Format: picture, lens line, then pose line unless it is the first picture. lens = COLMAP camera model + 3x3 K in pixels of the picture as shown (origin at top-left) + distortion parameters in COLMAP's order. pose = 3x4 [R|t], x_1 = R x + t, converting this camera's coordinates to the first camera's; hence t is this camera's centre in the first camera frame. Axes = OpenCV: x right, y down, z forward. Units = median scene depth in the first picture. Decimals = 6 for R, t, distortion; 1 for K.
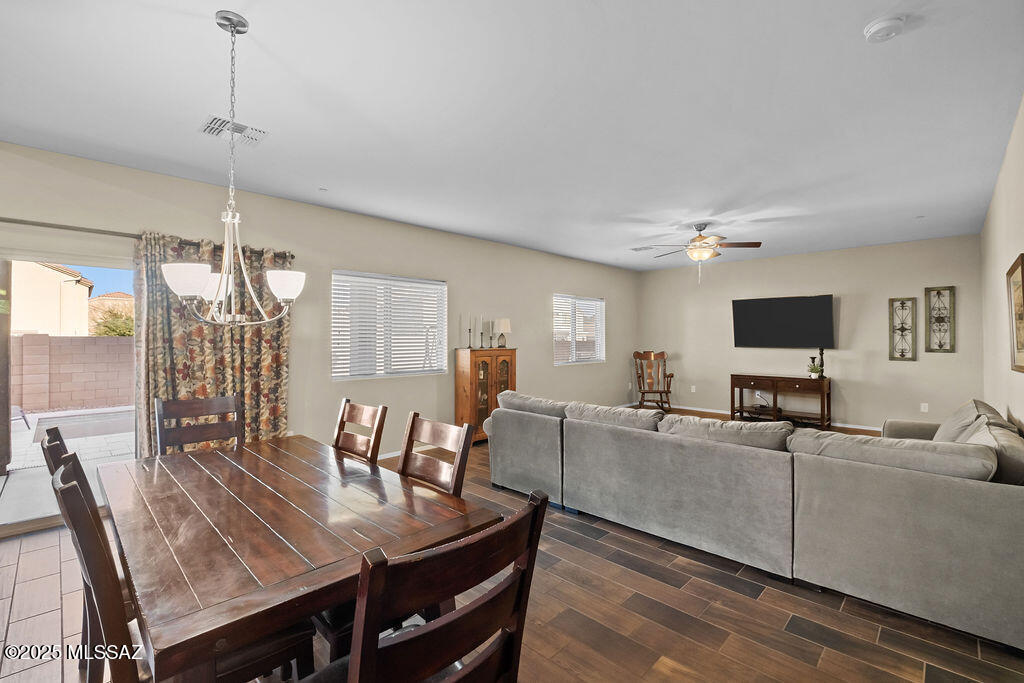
lens RADIAL K [[444.9, 0, 518.4], [0, 444.9, 333.7], [0, 0, 1]] dist [-0.002571, -0.002935]
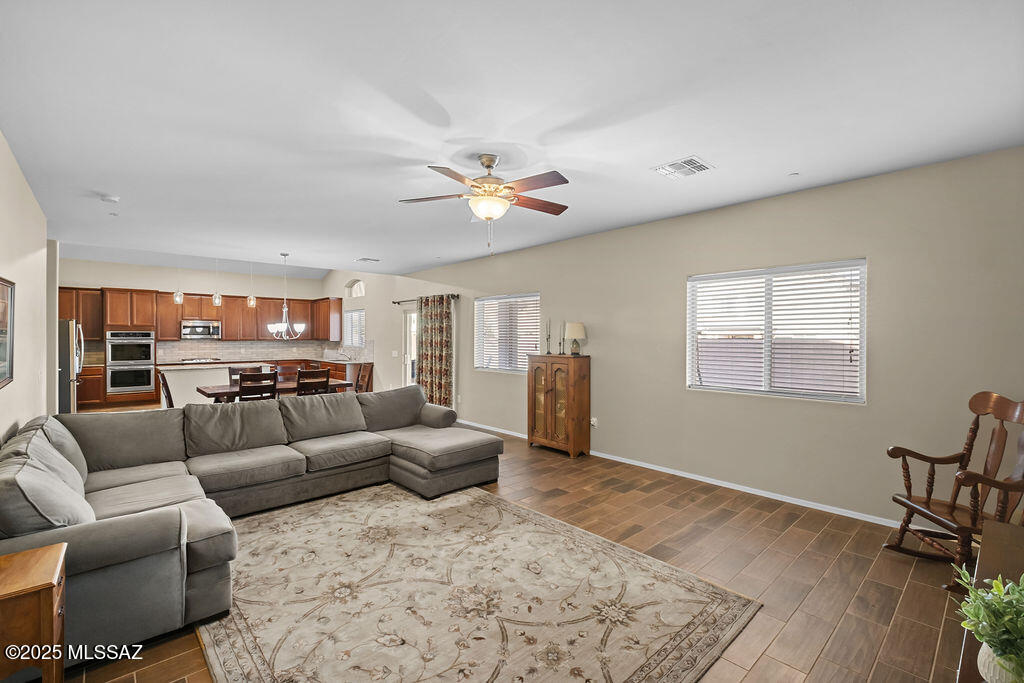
lens RADIAL K [[444.9, 0, 516.2], [0, 444.9, 337.4], [0, 0, 1]] dist [-0.002571, -0.002935]
pose [[-0.051546, 0.003199, -0.998665, 0.850937], [0.010750, 0.999939, 0.002648, -0.007494], [0.998613, -0.010599, -0.051578, 0.913794]]
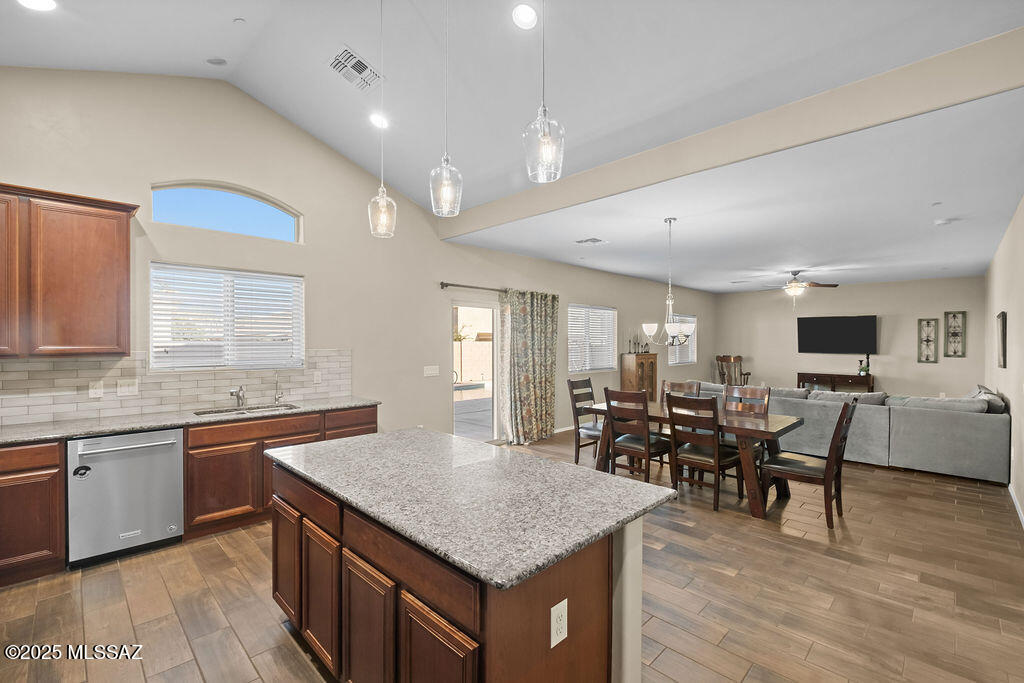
lens RADIAL K [[444.9, 0, 510.3], [0, 444.9, 343.0], [0, 0, 1]] dist [-0.002571, -0.002935]
pose [[0.999894, 0.002857, -0.014284, -0.454156], [-0.002634, 0.999876, 0.015552, -0.021951], [0.014326, -0.015512, 0.999777, -0.440822]]
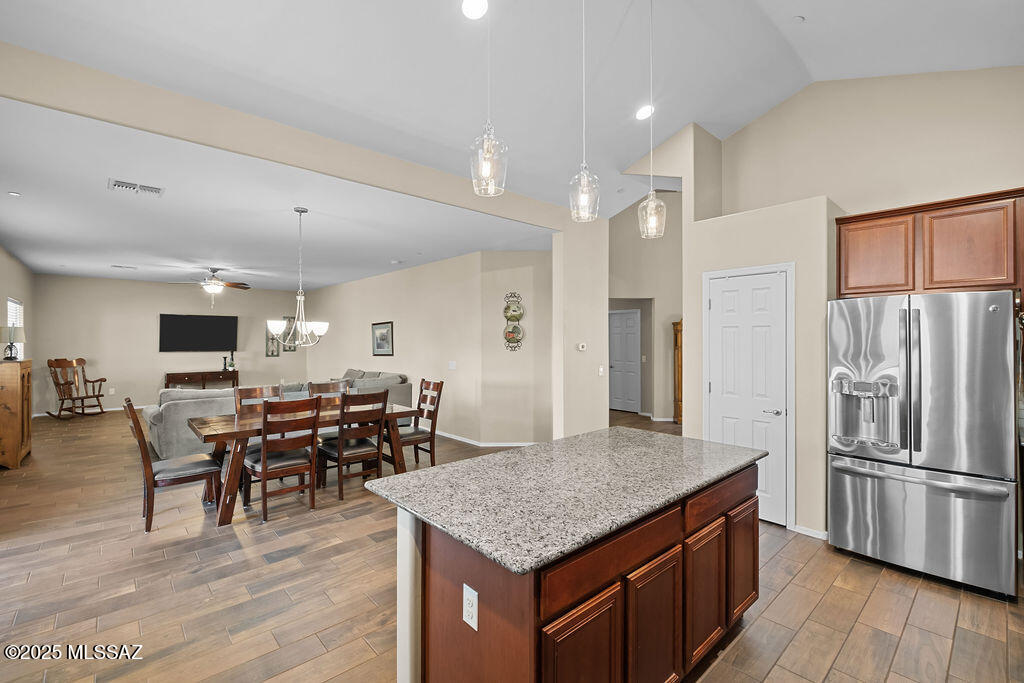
lens RADIAL K [[444.9, 0, 515.6], [0, 444.9, 339.0], [0, 0, 1]] dist [-0.002571, -0.002935]
pose [[0.058565, 0.001992, 0.998282, -0.856174], [-0.011384, 0.999934, -0.001328, -0.019094], [-0.998219, -0.011287, 0.058584, -0.072328]]
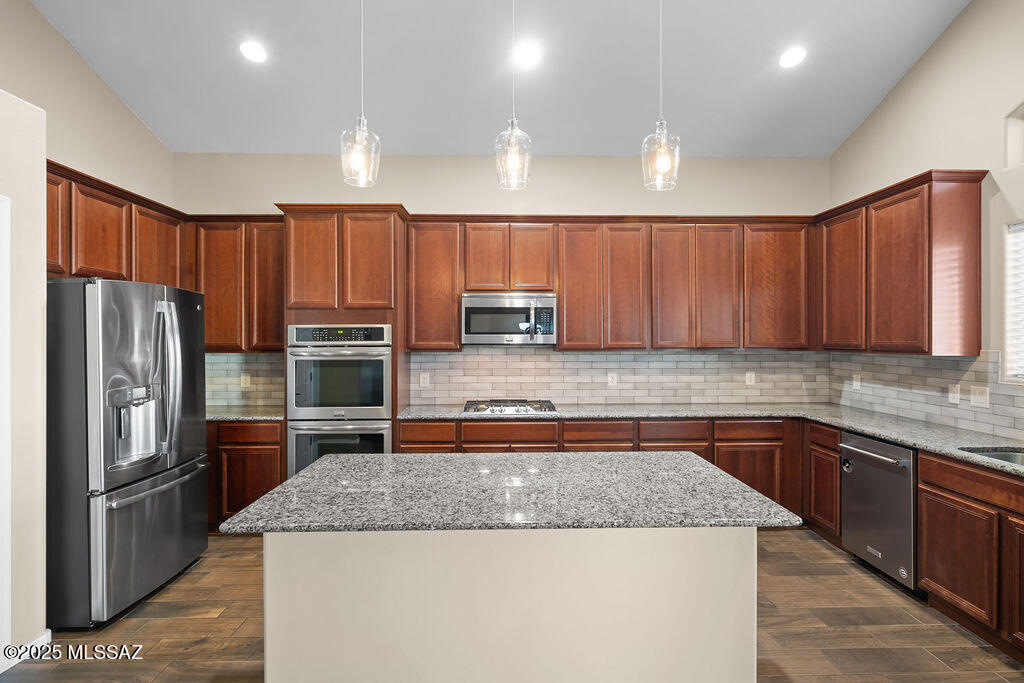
lens RADIAL K [[509.6, 0, 513.5], [0, 509.6, 340.2], [0, 0, 1]] dist [0.002220, -0.000570]
pose [[-0.702614, 0.003588, -0.711563, -0.274365], [0.010581, 0.999929, -0.005405, -0.013077], [0.711493, -0.011327, -0.702602, 0.124856]]
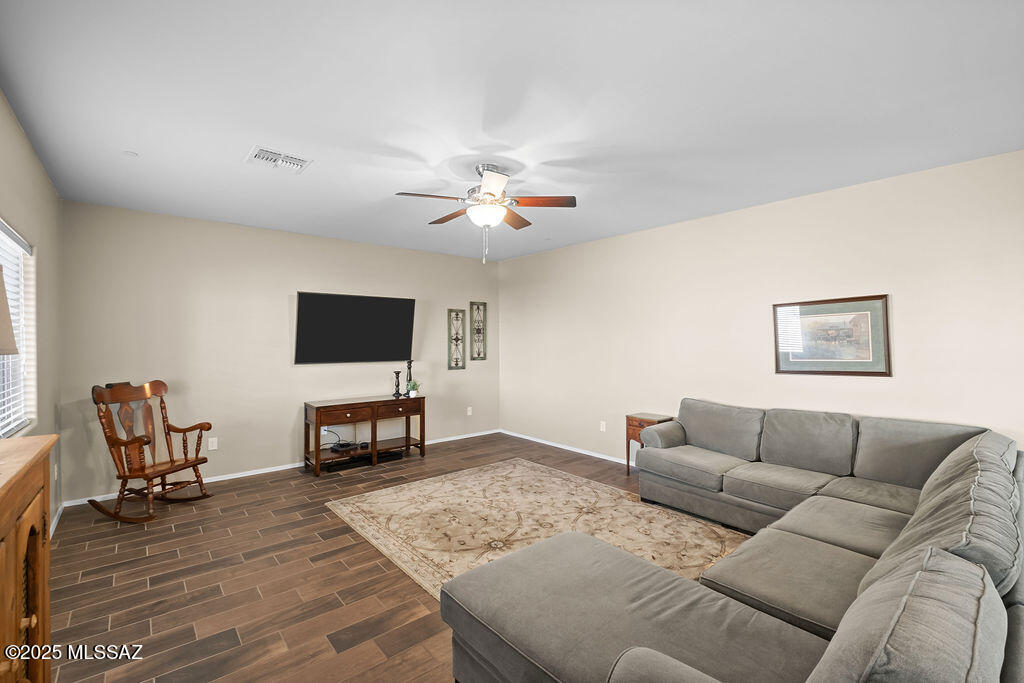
lens RADIAL K [[444.9, 0, 513.2], [0, 444.9, 337.5], [0, 0, 1]] dist [-0.002571, -0.002935]
pose [[0.095278, 0.007646, 0.995421, -0.159083], [-0.009444, 0.999932, -0.006777, -0.008527], [-0.995406, -0.008755, 0.095344, 0.778639]]
